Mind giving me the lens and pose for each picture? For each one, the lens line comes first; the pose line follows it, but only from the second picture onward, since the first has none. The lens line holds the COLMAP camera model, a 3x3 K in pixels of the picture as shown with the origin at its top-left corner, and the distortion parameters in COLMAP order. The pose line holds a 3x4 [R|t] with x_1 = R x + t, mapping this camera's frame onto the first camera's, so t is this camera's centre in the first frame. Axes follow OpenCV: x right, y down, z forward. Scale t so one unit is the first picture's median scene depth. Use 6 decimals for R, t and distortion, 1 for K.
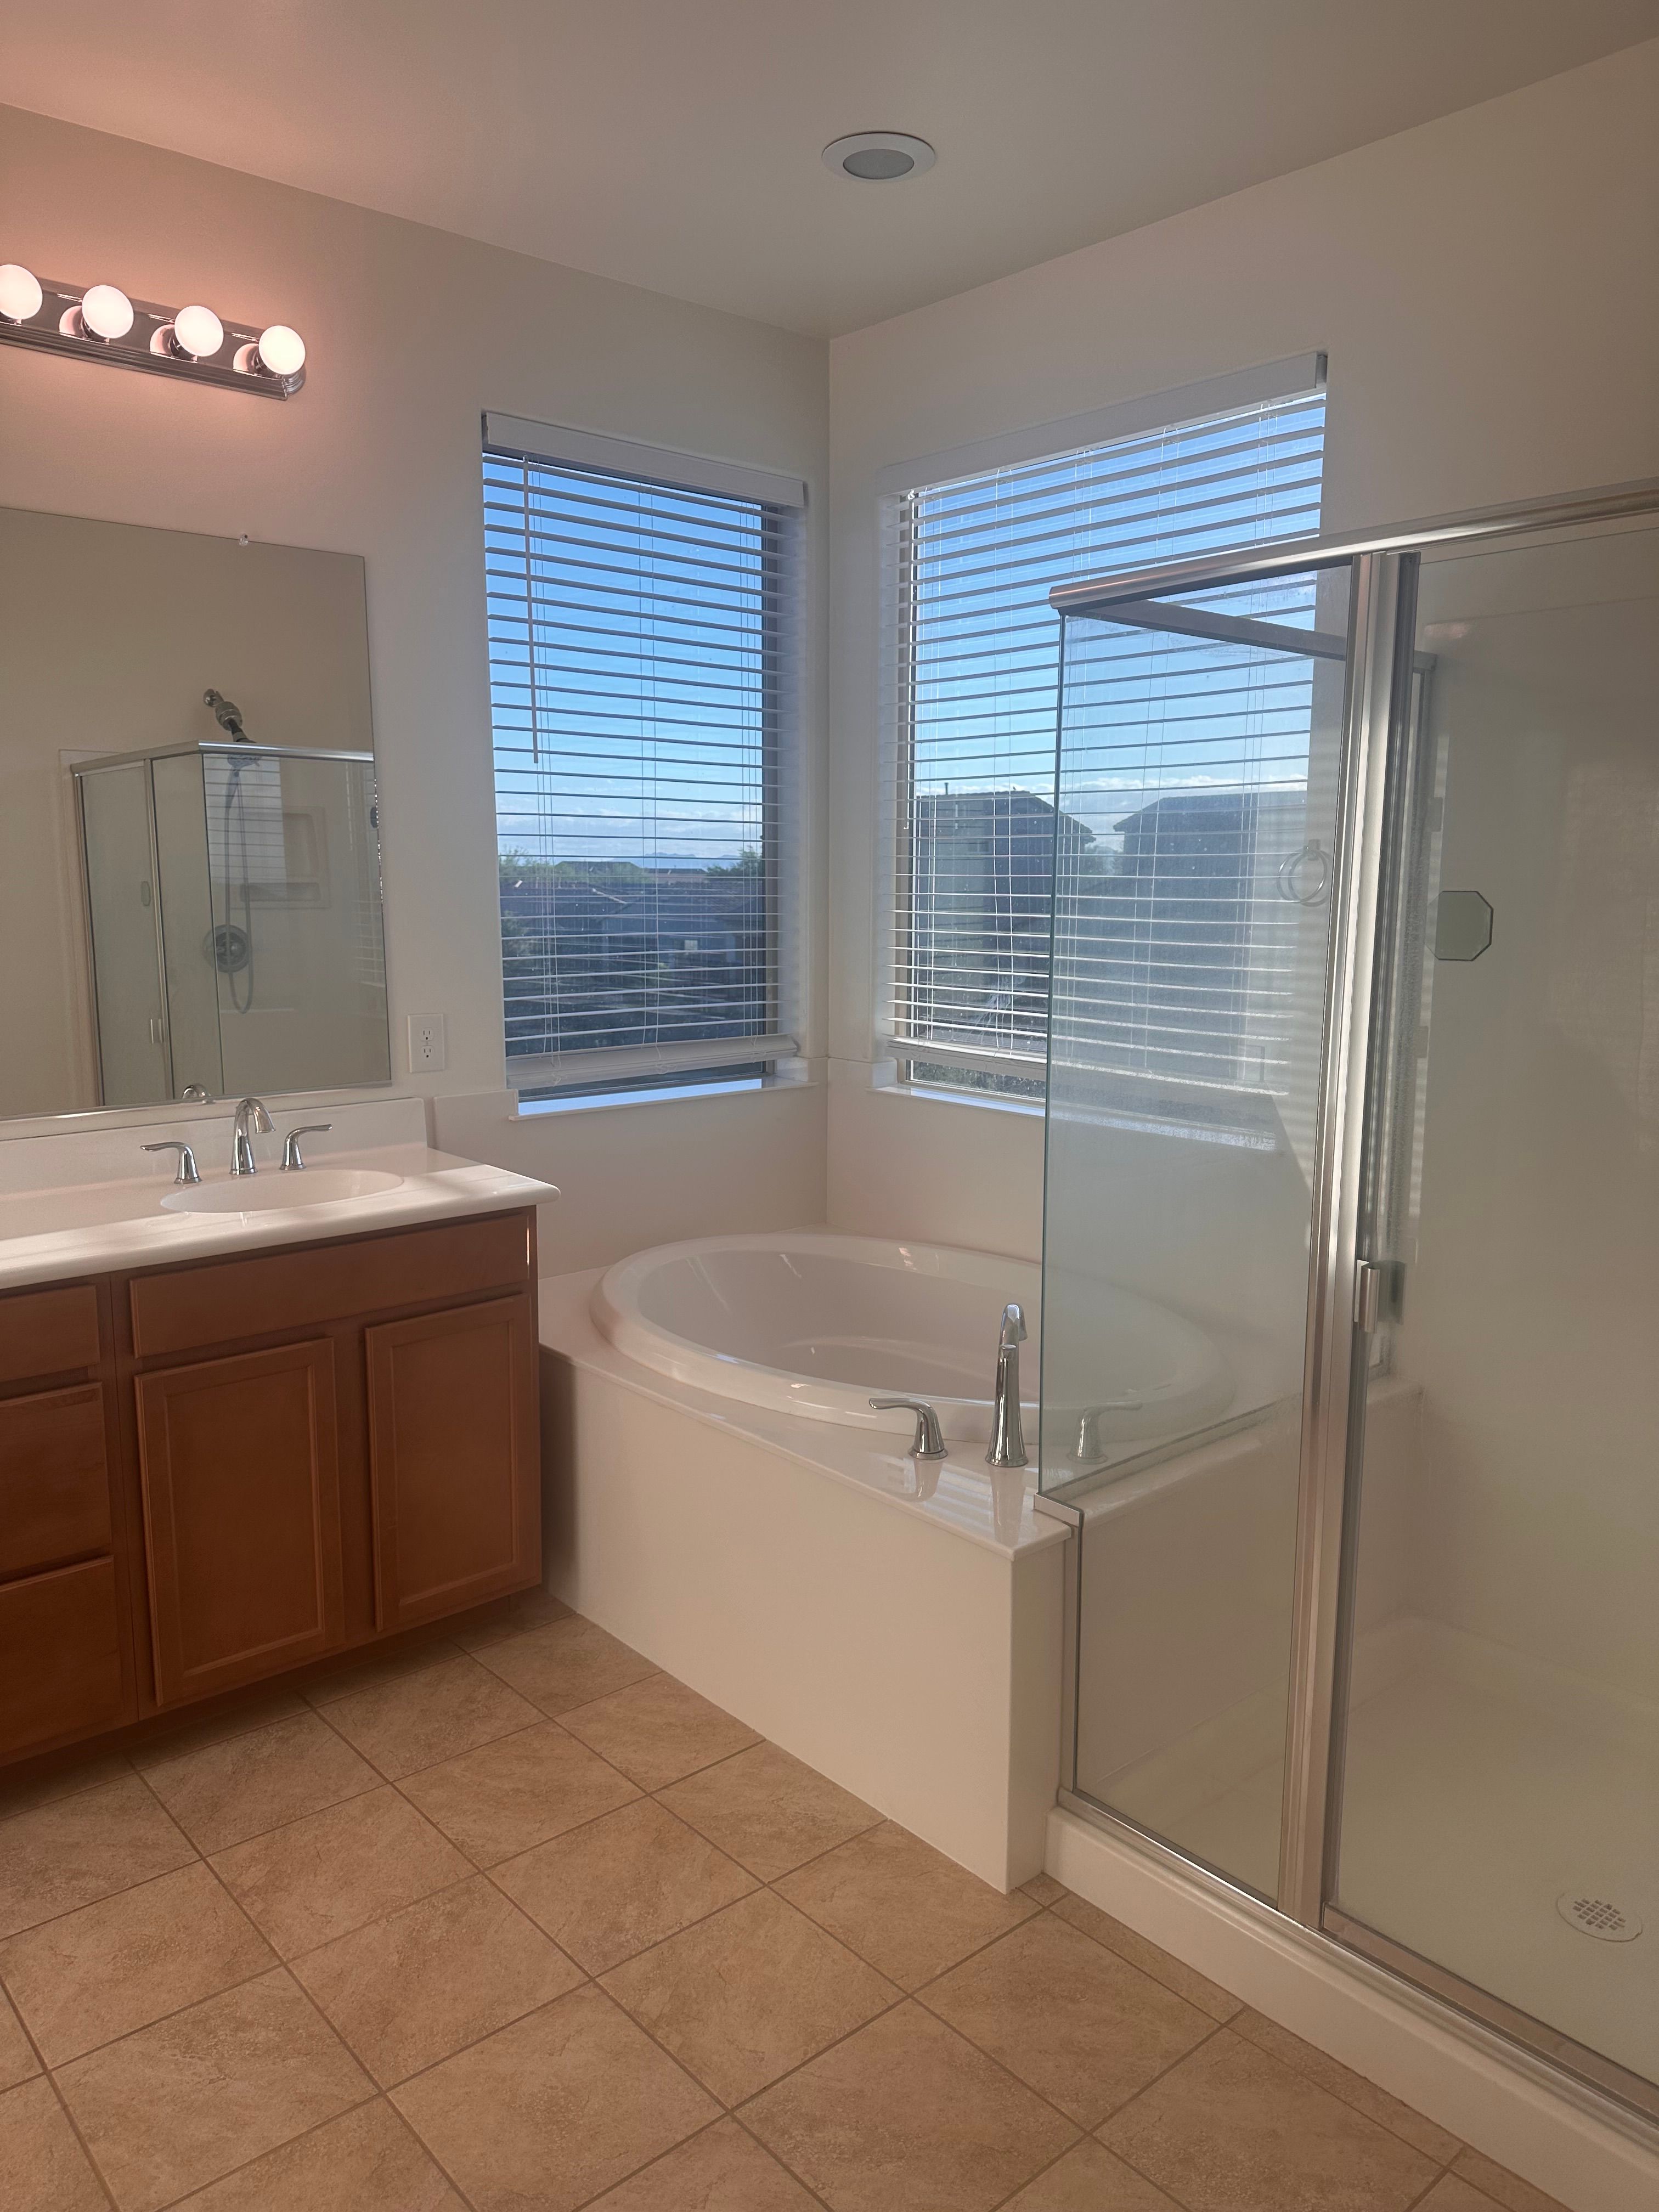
lens RADIAL K [[1555.2, 0, 842.7], [0, 1555.2, 1121.0], [0, 0, 1]] dist [0.010448, -0.029577]
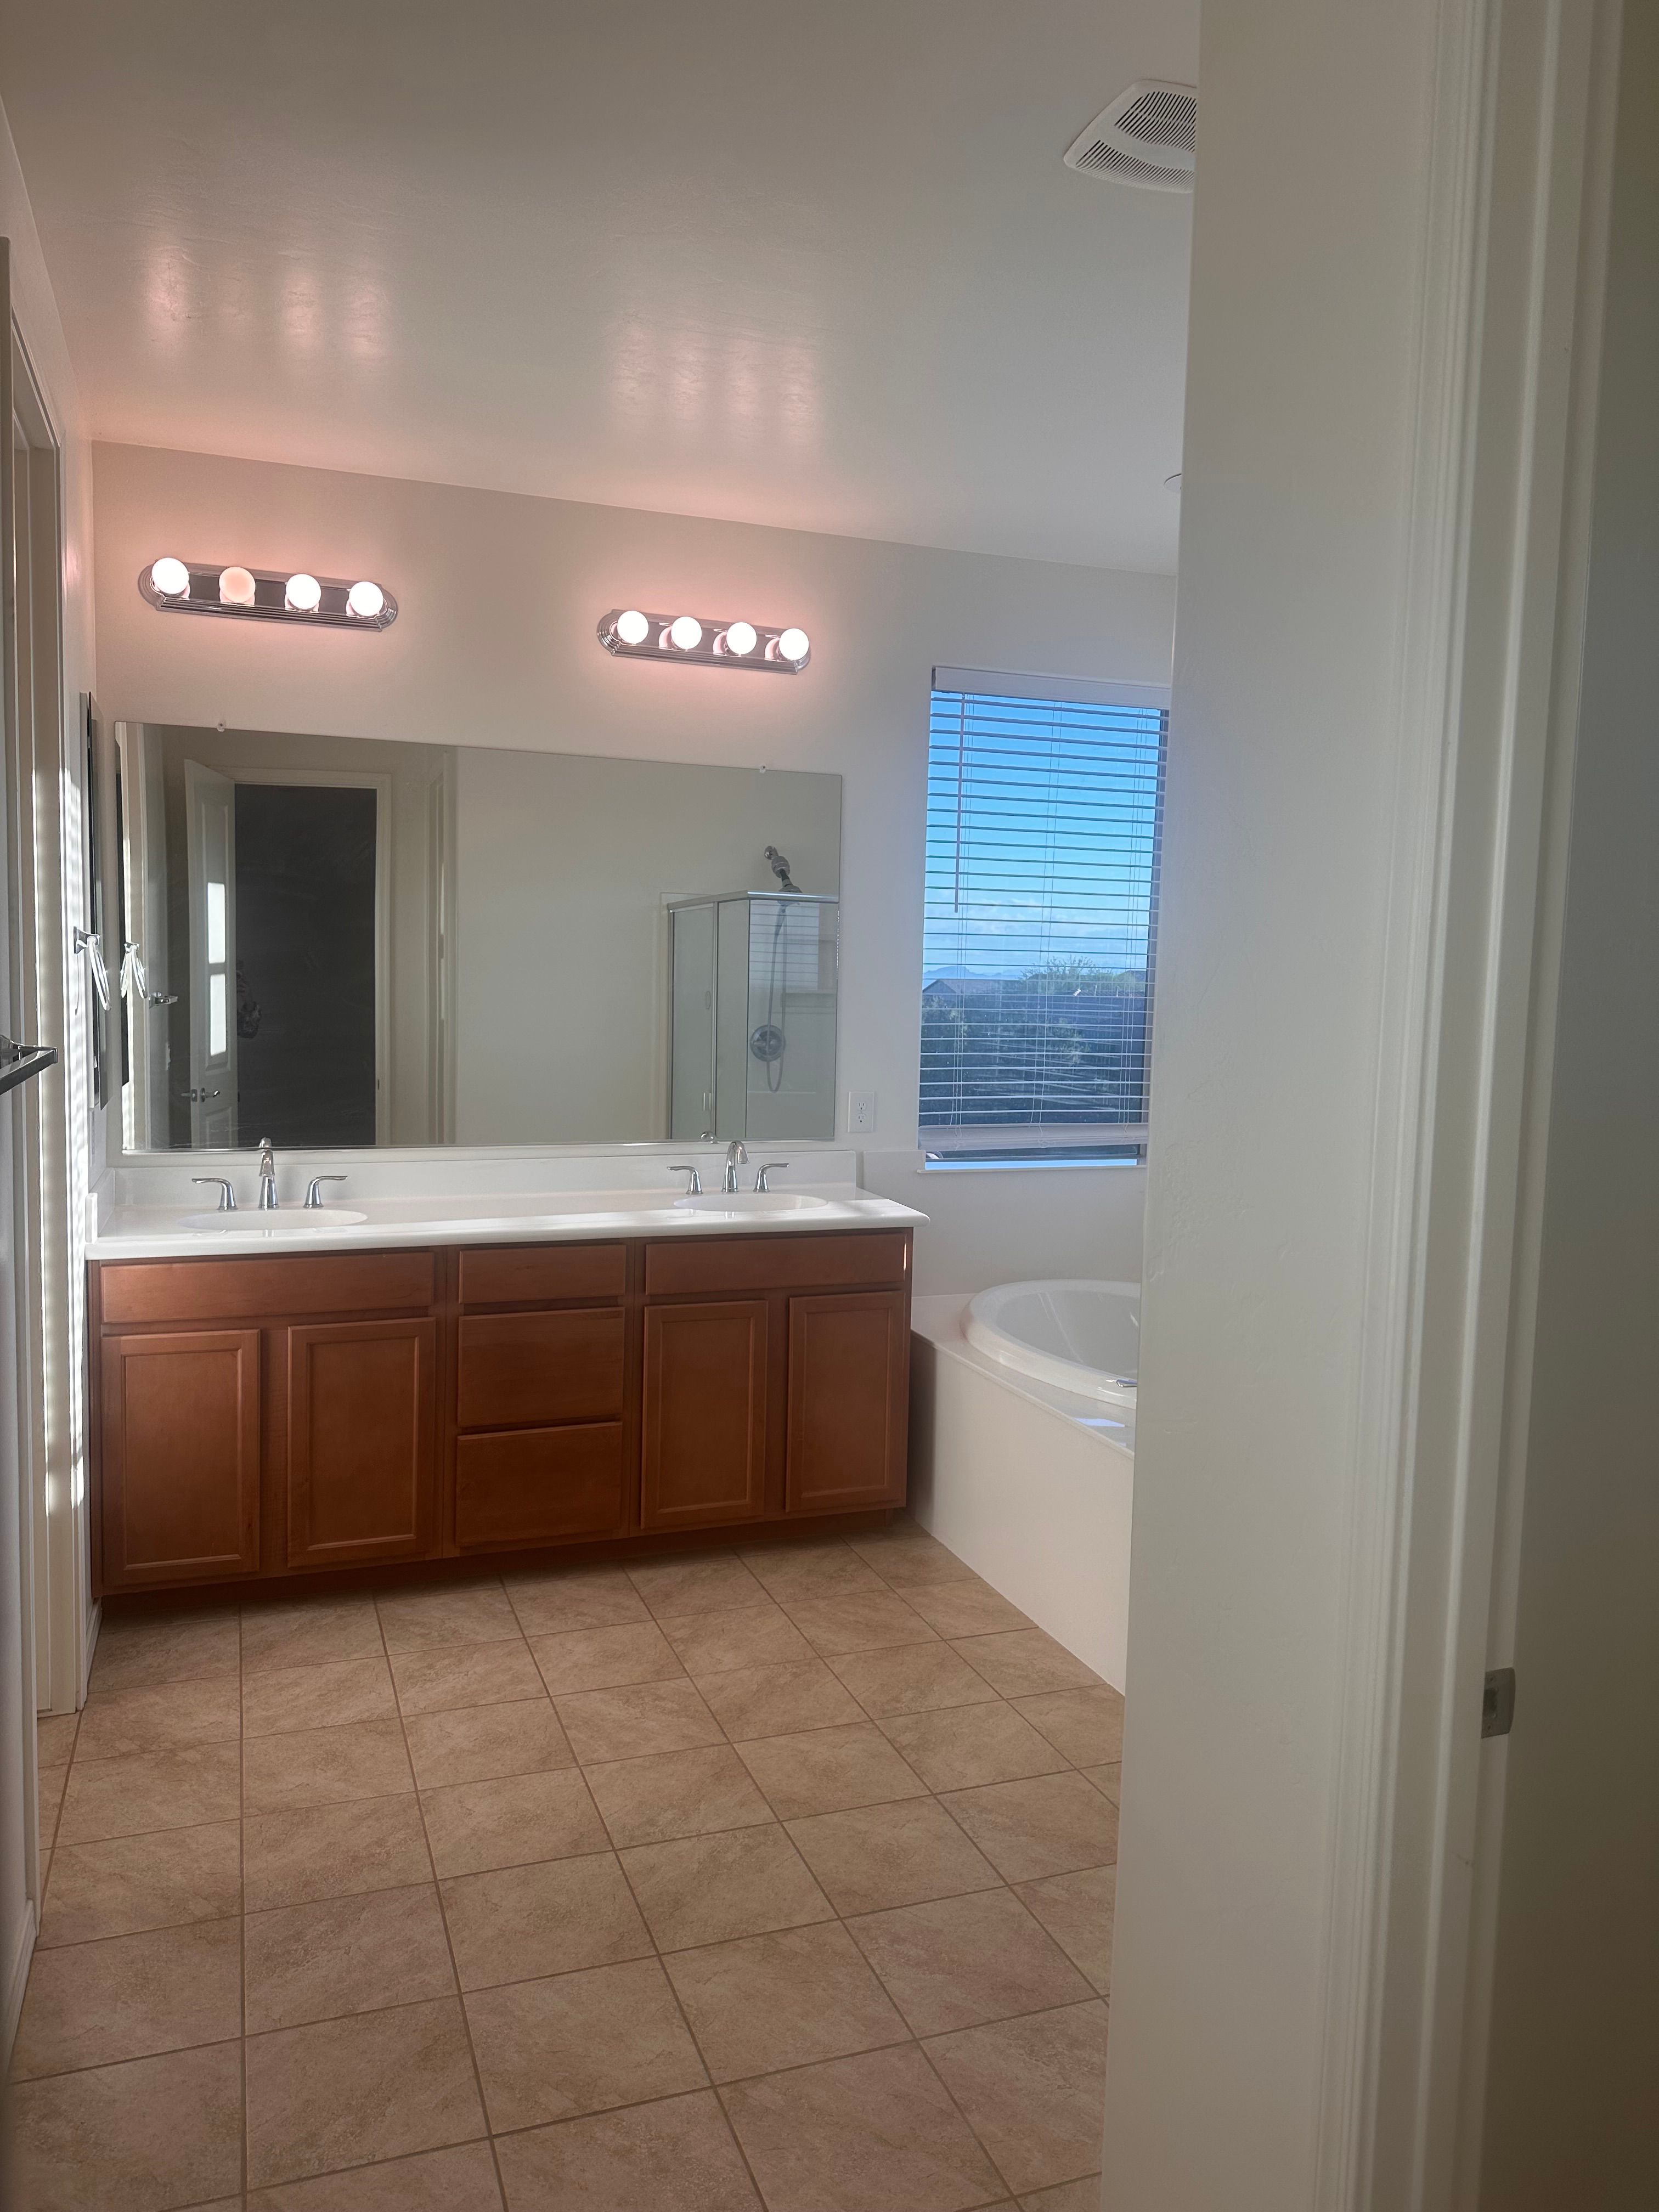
lens RADIAL K [[1555.2, 0, 824.3], [0, 1555.2, 1103.5], [0, 0, 1]] dist [0.010448, -0.029577]
pose [[0.931442, 0.044775, -0.361125, 0.233305], [-0.073935, 0.994987, -0.067332, 0.044414], [0.356300, 0.089415, 0.930083, -0.353893]]
